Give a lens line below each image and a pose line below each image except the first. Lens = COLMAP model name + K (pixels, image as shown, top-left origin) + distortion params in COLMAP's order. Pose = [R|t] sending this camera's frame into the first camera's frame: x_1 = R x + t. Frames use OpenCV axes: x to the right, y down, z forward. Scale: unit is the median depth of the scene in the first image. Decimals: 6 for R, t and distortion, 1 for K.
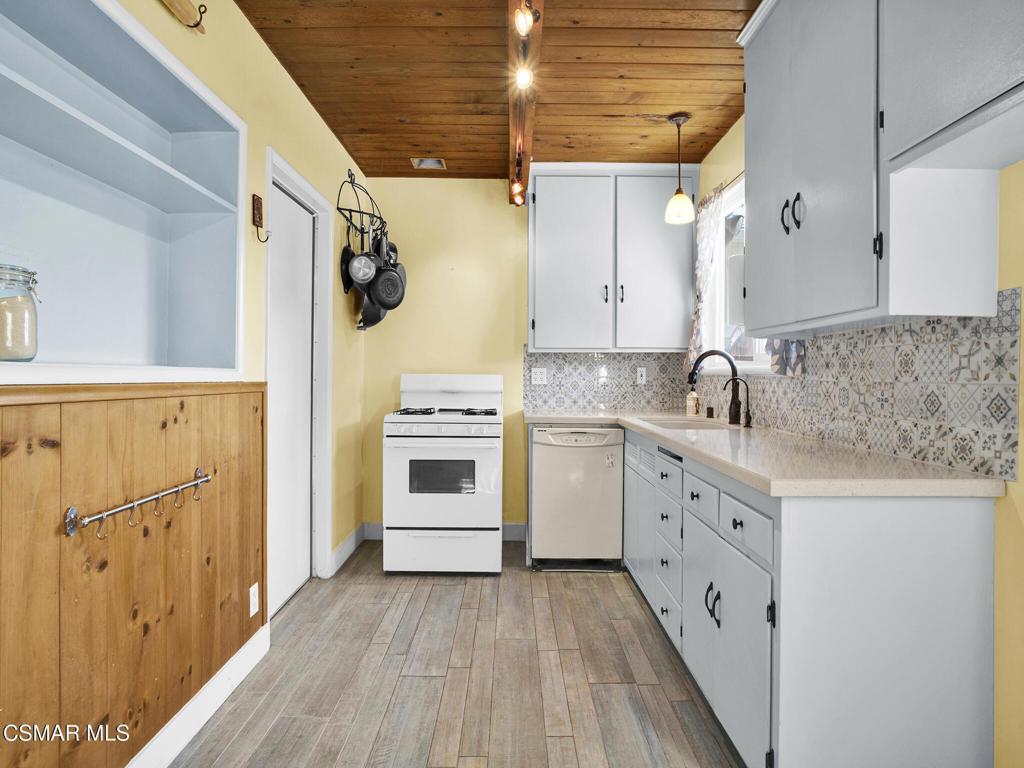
lens RADIAL K [[533.0, 0, 514.0], [0, 533.0, 373.4], [0, 0, 1]] dist [-0.037764, 0.007001]
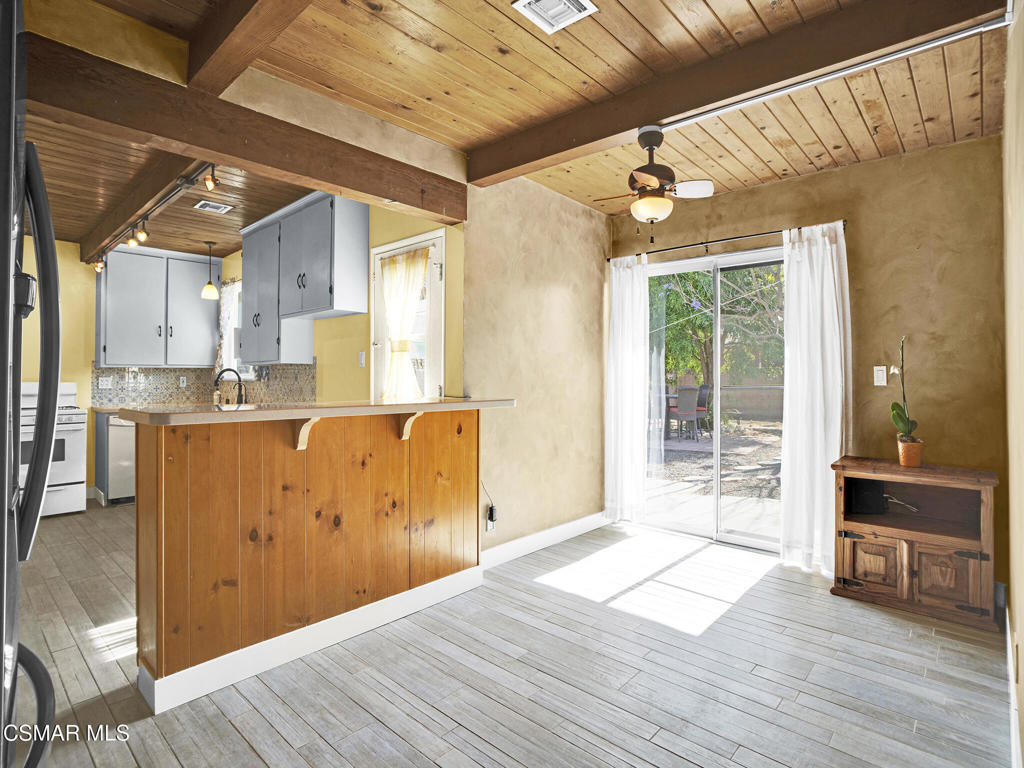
lens RADIAL K [[533.0, 0, 517.2], [0, 533.0, 373.1], [0, 0, 1]] dist [-0.037764, 0.007001]
pose [[0.670441, 0.000628, 0.741963, -0.313593], [0.003253, 0.999988, -0.003786, -0.014996], [-0.741956, 0.004952, 0.670430, -0.973583]]
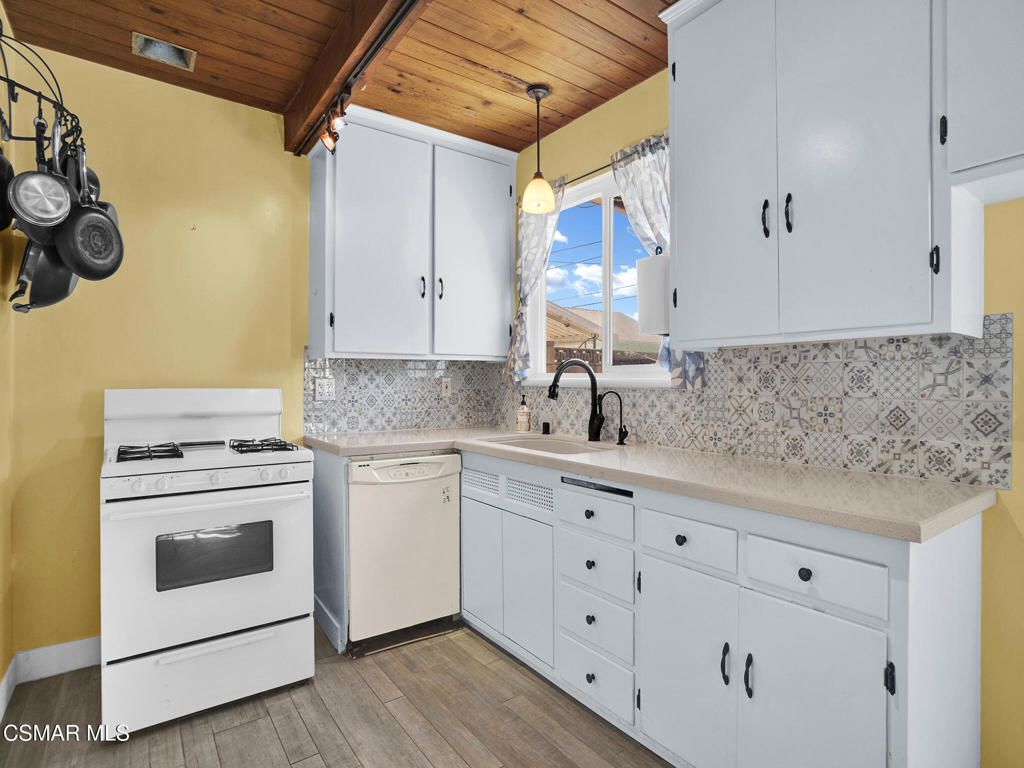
lens RADIAL K [[533.0, 0, 503.6], [0, 533.0, 380.3], [0, 0, 1]] dist [-0.037764, 0.007001]
pose [[0.812098, -0.005200, 0.583497, -0.224853], [0.002832, 0.999984, 0.004970, -0.013009], [-0.583514, -0.002383, 0.812100, 0.307698]]
